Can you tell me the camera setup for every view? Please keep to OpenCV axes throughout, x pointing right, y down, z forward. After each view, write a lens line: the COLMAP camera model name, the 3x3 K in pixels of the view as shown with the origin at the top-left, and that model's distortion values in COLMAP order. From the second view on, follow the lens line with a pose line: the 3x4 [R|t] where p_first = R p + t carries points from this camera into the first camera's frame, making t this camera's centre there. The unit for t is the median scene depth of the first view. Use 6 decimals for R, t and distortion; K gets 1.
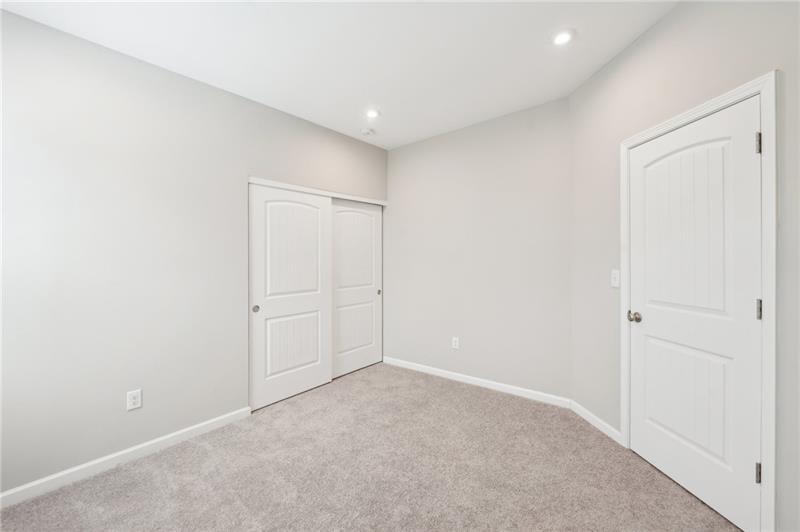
lens RADIAL K [[329.3, 0, 401.2], [0, 329.3, 262.9], [0, 0, 1]] dist [0.000147, -0.000026]
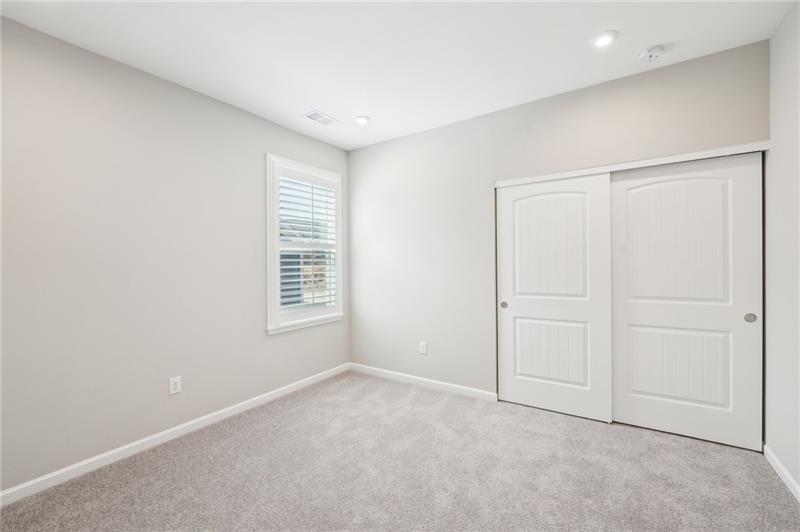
lens RADIAL K [[327.0, 0, 401.7], [0, 327.0, 256.0], [0, 0, 1]] dist [0.000640, 0.000065]
pose [[0.112819, -0.007859, -0.993584, 0.548038], [0.001931, 0.999969, -0.007690, -0.009490], [0.993614, -0.001051, 0.112830, 0.538735]]
